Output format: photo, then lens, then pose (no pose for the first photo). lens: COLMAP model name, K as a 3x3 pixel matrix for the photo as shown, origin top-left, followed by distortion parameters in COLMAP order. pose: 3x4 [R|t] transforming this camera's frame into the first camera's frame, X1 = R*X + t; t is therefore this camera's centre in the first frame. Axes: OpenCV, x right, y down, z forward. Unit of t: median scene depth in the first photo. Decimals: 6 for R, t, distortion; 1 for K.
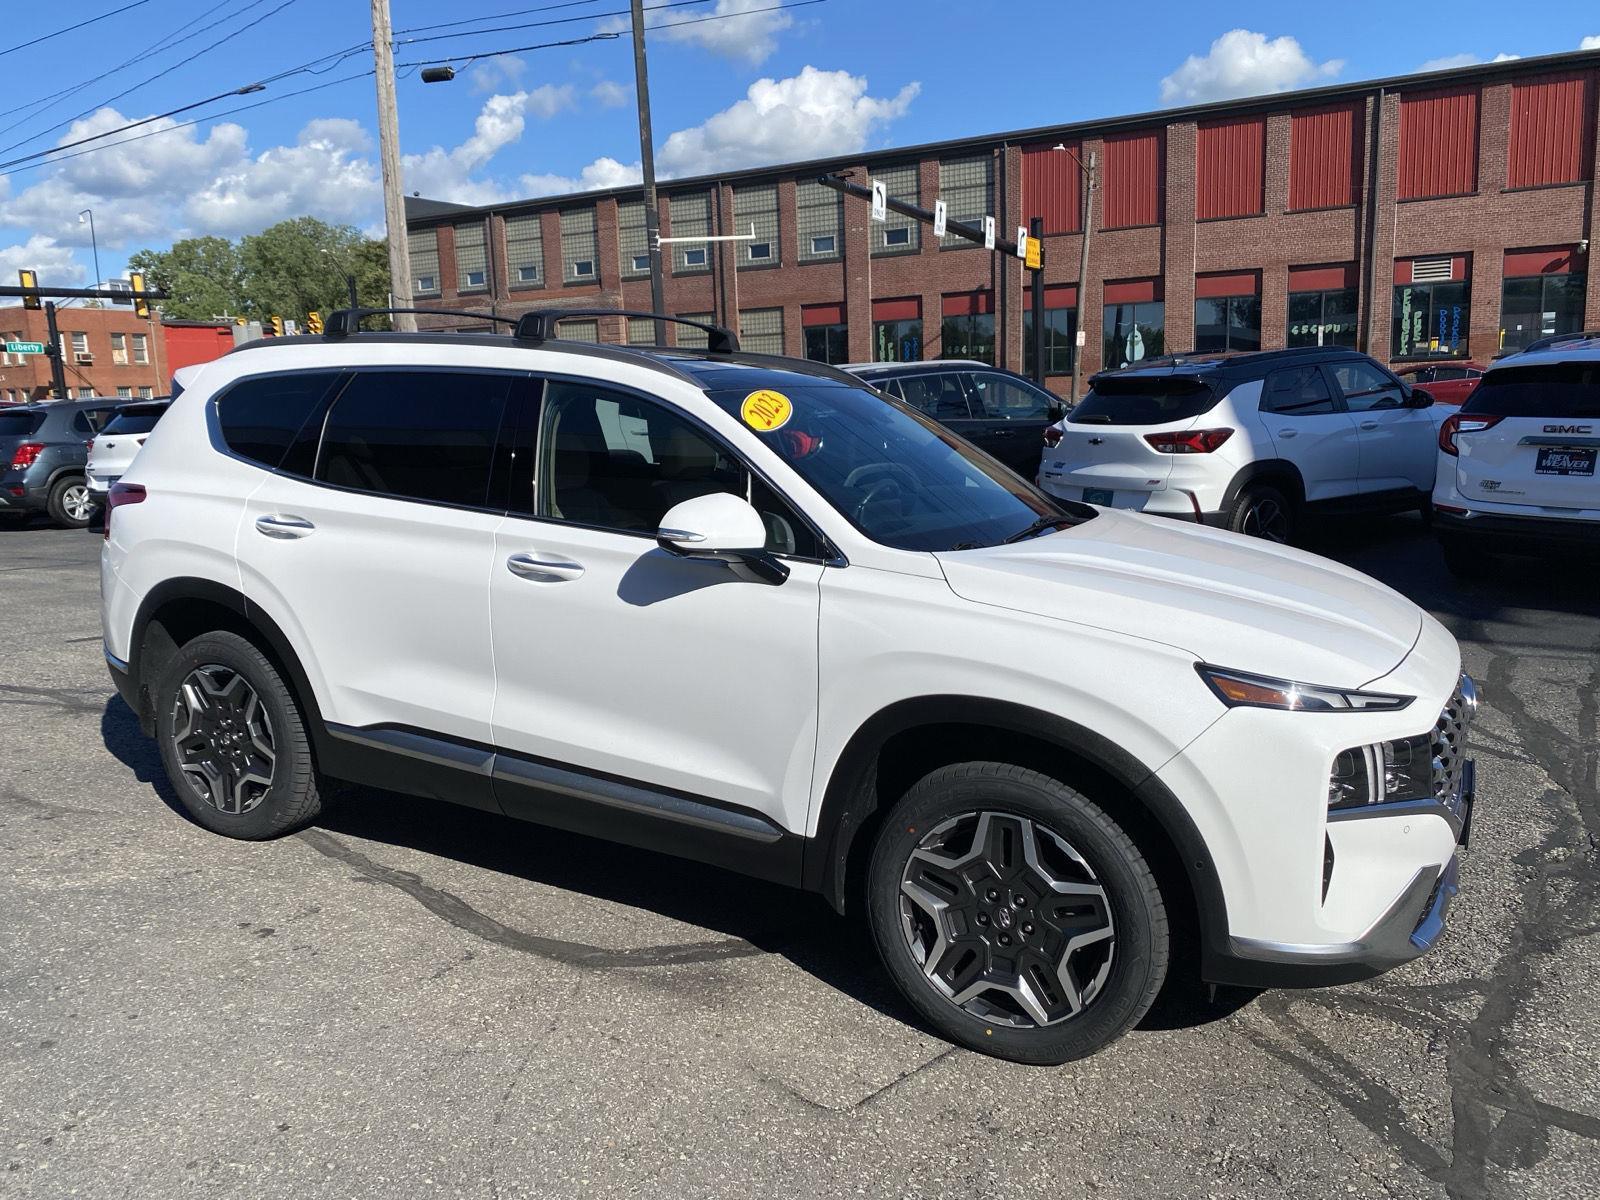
lens RADIAL K [[1217.4, 0, 787.5], [0, 1217.4, 591.2], [0, 0, 1]] dist [0.024662, -0.015590]
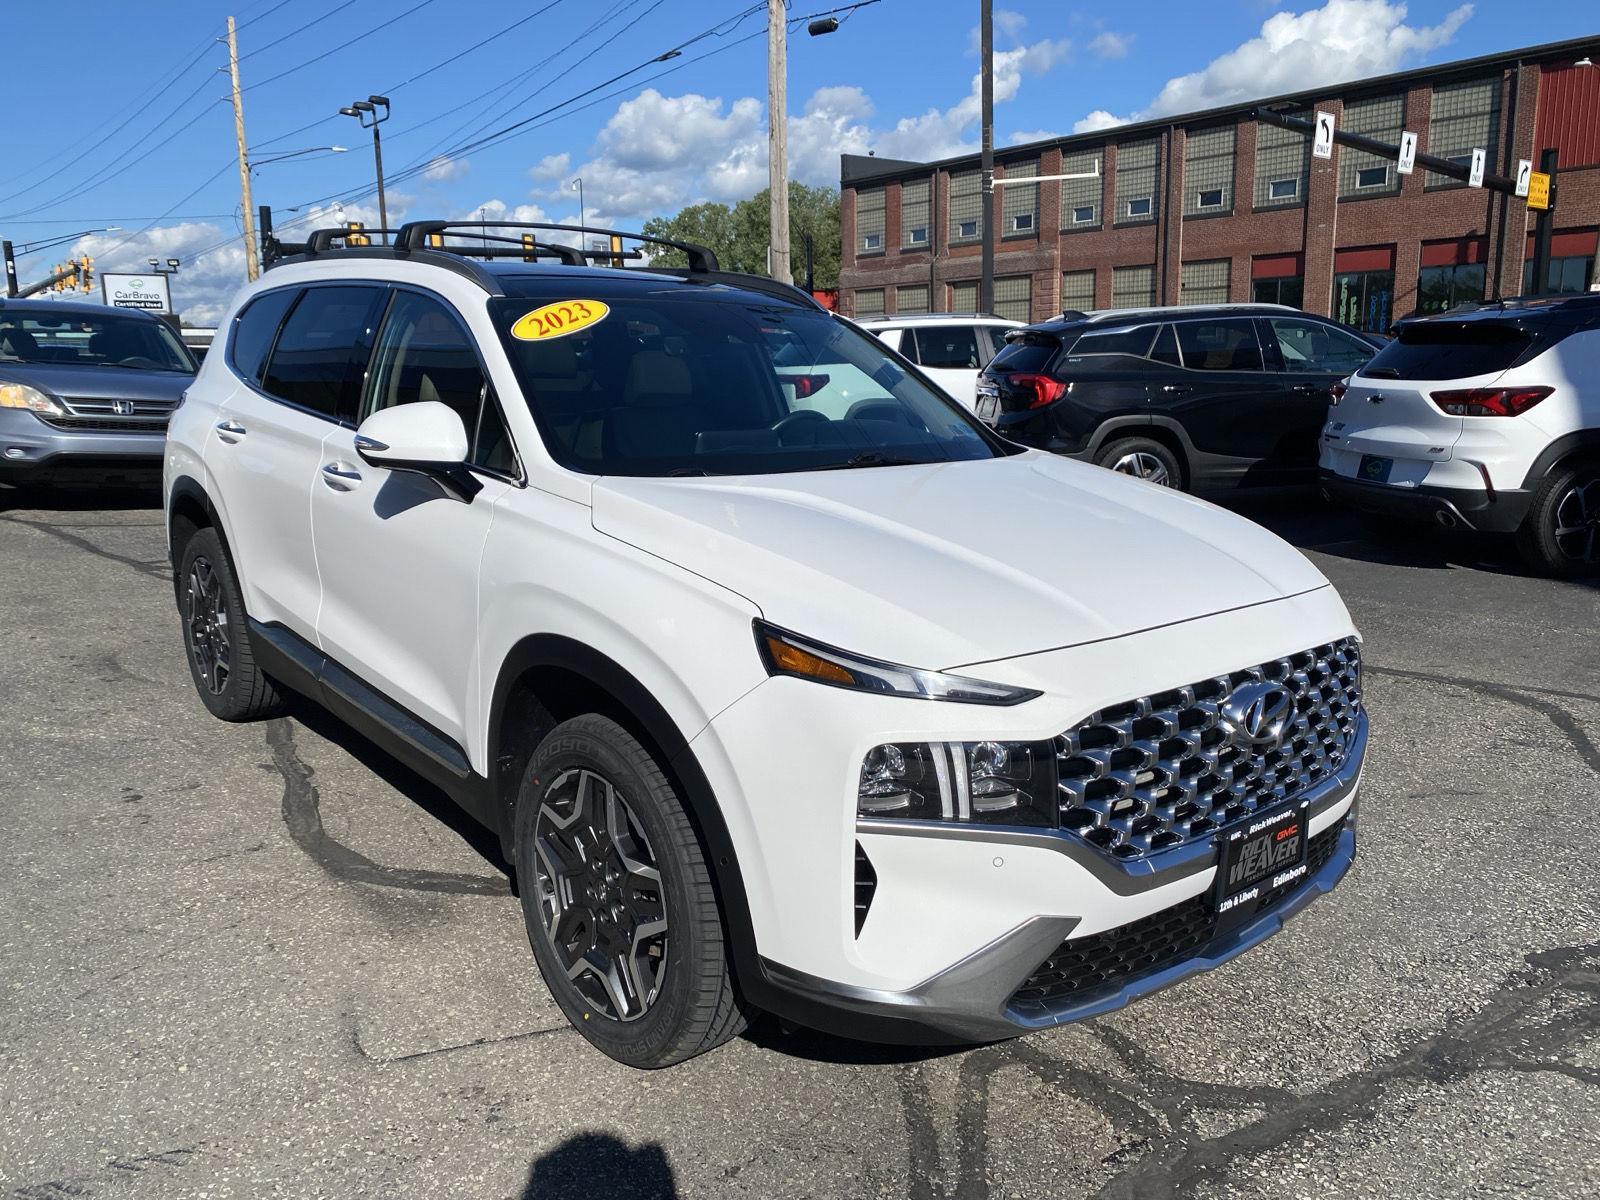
lens RADIAL K [[1217.4, 0, 796.4], [0, 1217.4, 590.6], [0, 0, 1]] dist [0.024662, -0.015590]
pose [[0.932955, 0.086059, -0.349556, 0.382243], [-0.075089, 0.996168, 0.044842, 0.000942], [0.352076, -0.015588, 0.935842, 0.147333]]
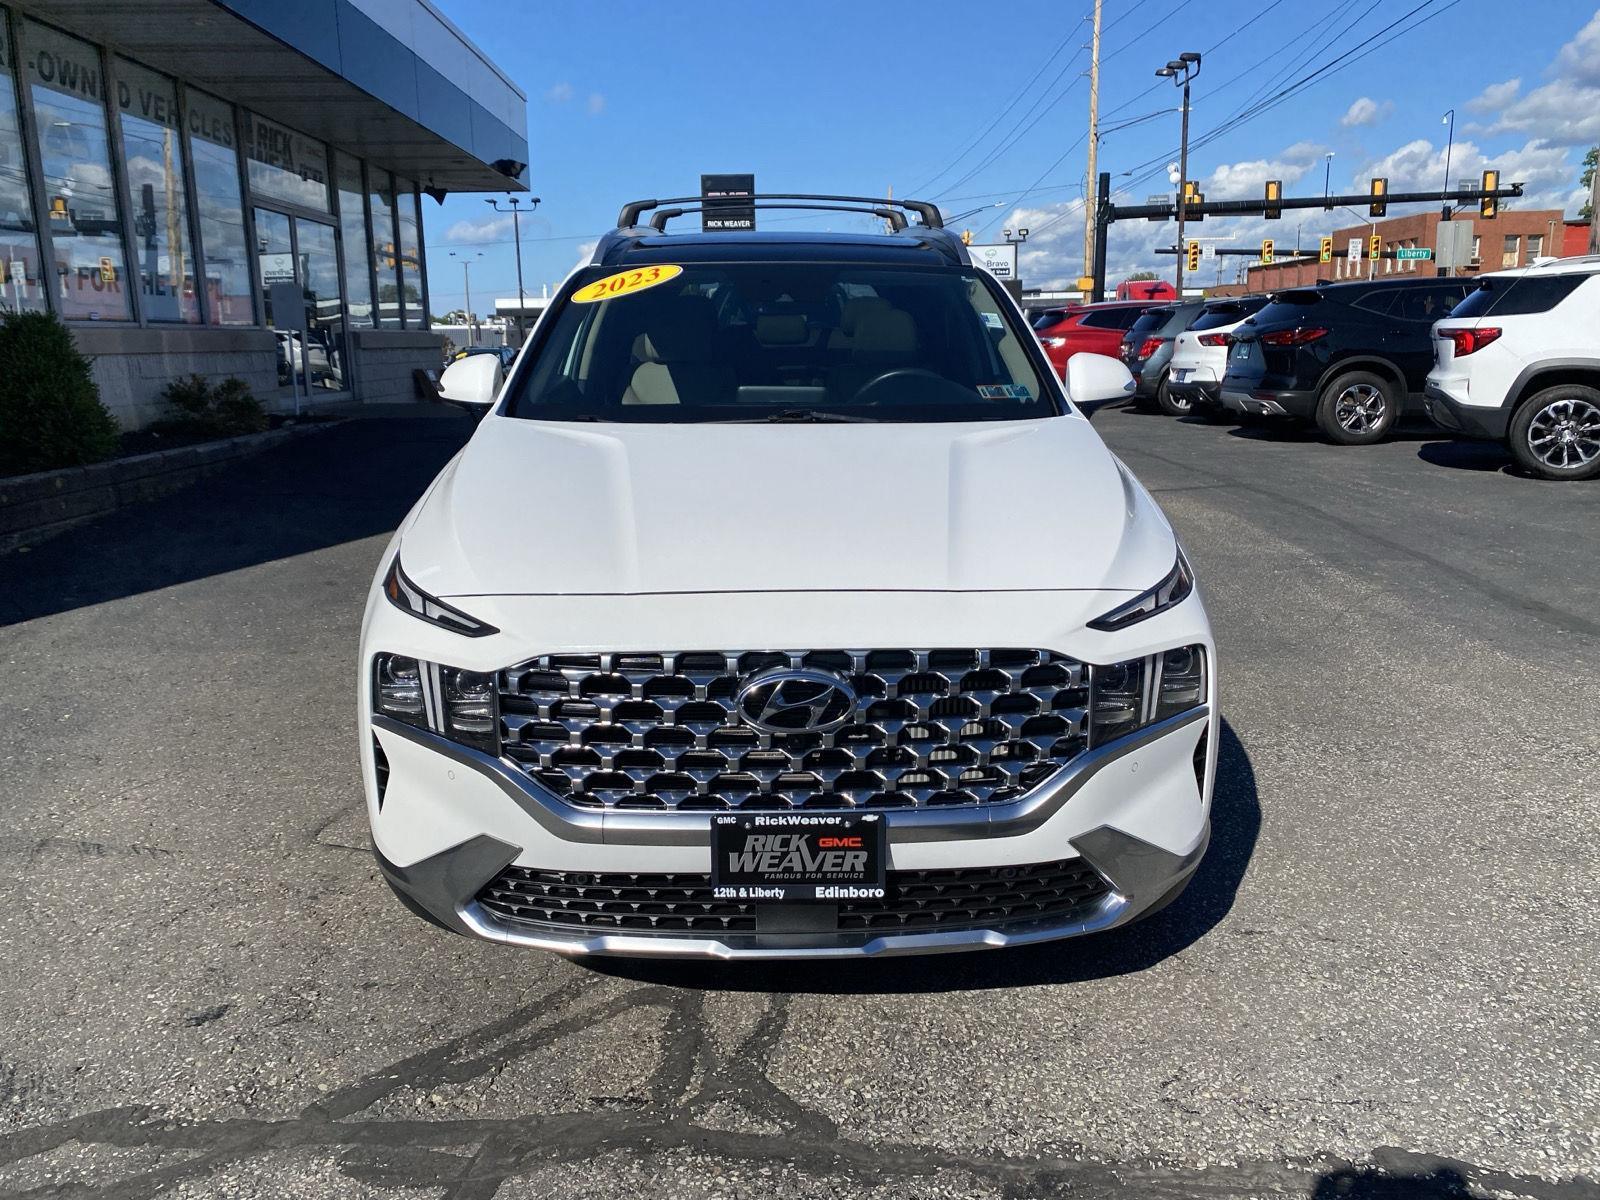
lens RADIAL K [[1217.4, 0, 804.1], [0, 1217.4, 588.3], [0, 0, 1]] dist [0.024662, -0.015590]
pose [[0.503035, 0.199802, -0.840854, 0.782330], [-0.139651, 0.978917, 0.149062, -0.053978], [0.852909, 0.042443, 0.520332, 0.457289]]
